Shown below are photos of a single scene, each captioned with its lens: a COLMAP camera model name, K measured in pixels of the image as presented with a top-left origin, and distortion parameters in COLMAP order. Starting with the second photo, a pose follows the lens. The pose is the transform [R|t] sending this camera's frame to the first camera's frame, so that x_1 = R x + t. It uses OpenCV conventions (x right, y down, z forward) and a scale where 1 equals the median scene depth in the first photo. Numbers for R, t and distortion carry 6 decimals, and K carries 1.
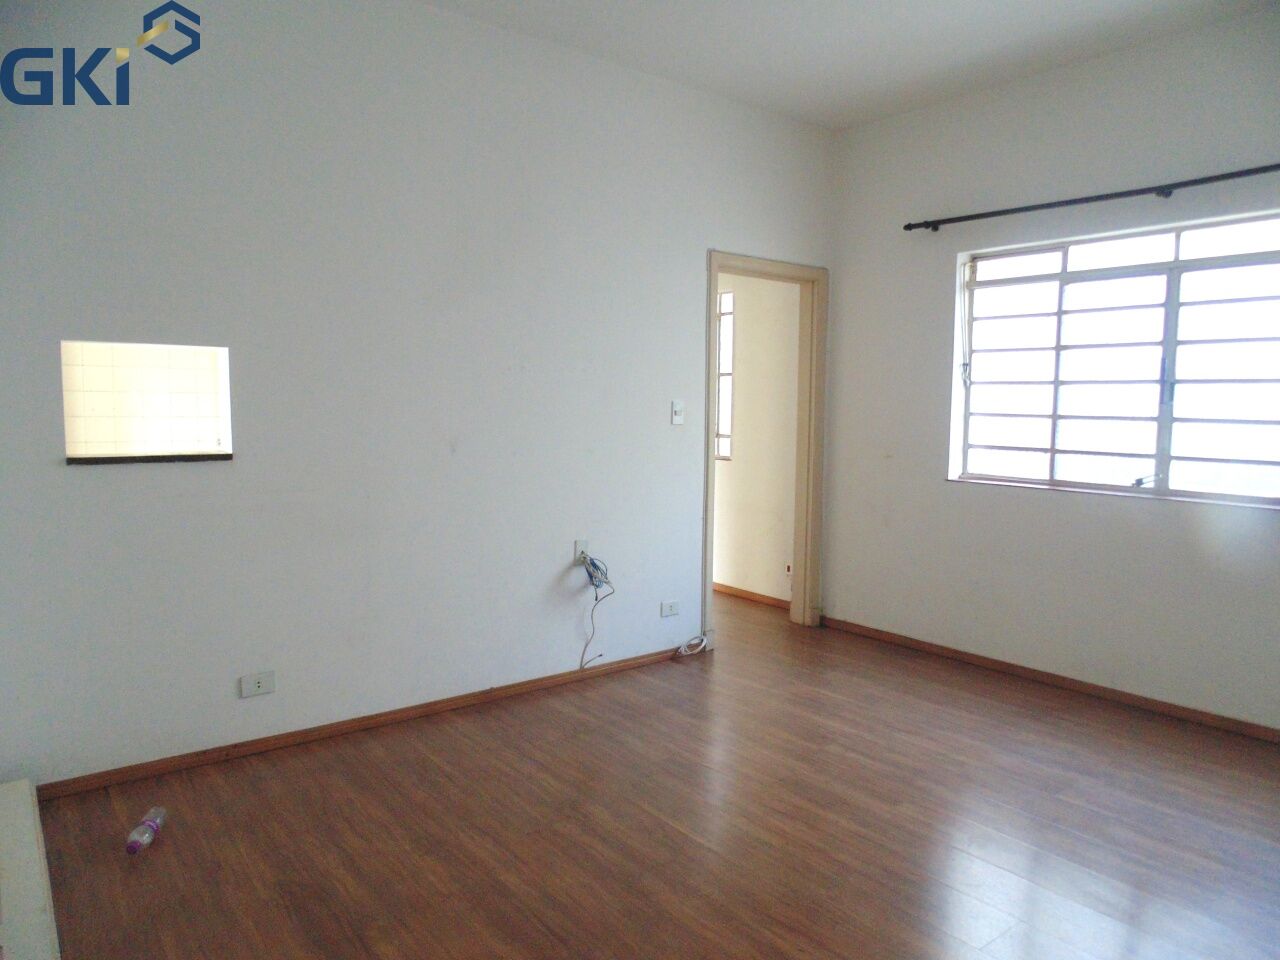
lens RADIAL K [[855.4, 0, 659.4], [0, 855.4, 478.0], [0, 0, 1]] dist [-0.009708, -0.002448]
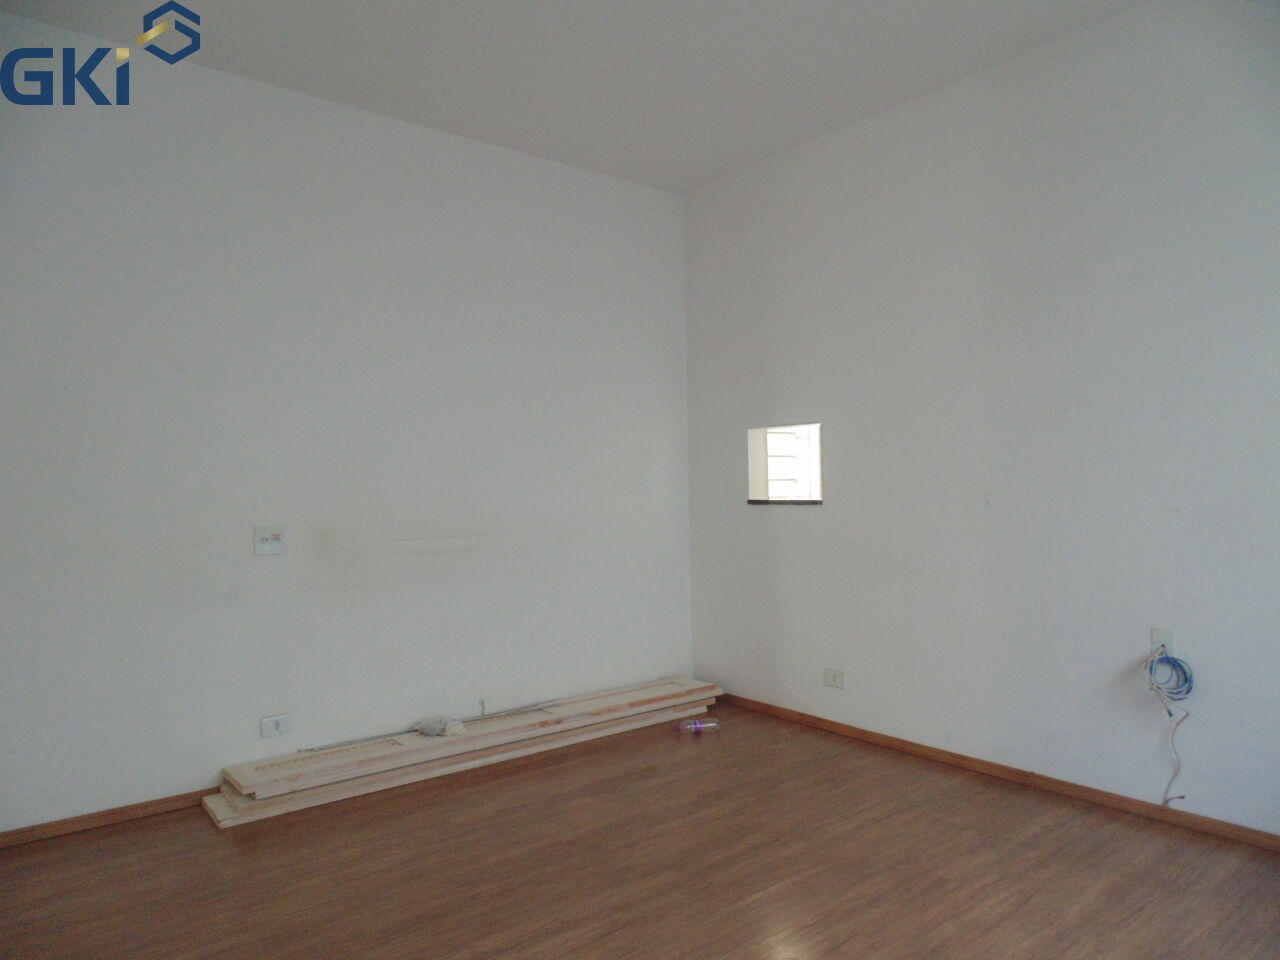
lens RADIAL K [[855.4, 0, 659.4], [0, 855.4, 478.0], [0, 0, 1]] dist [-0.009708, -0.002448]
pose [[0.010535, -0.023914, -0.999659, 0.866281], [-0.073485, 0.996992, -0.024625, -0.011562], [0.997241, 0.073719, 0.008746, 0.727521]]
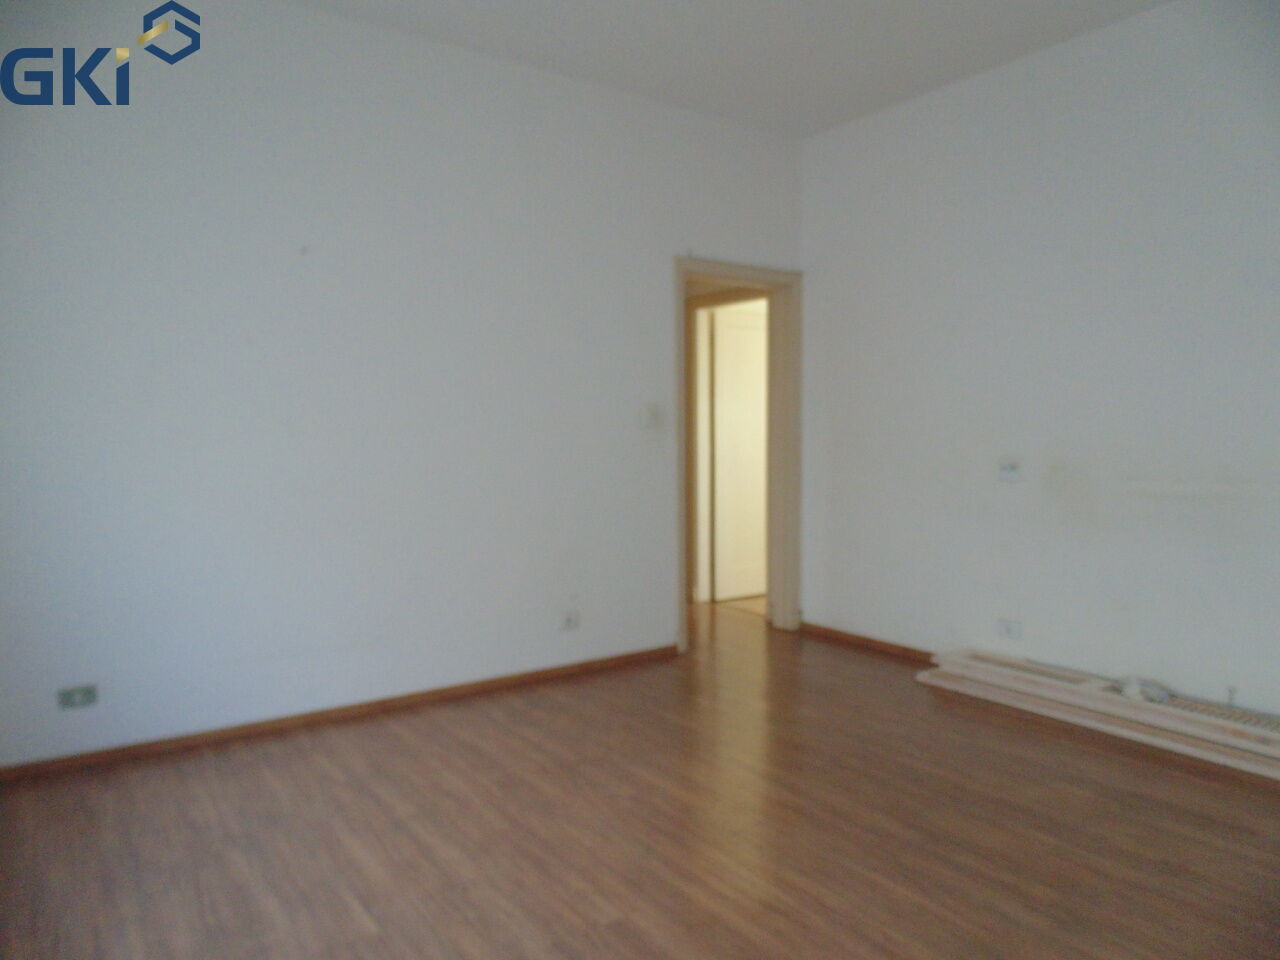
lens RADIAL K [[858.8, 0, 640.0], [0, 858.8, 480.0], [0, 0, 1]] dist [-0.016966, -0.001685]
pose [[-0.997444, -0.013378, 0.070184, 0.199271], [-0.003069, 0.989428, 0.144992, -0.090260], [-0.071382, 0.144406, -0.986940, 1.558940]]
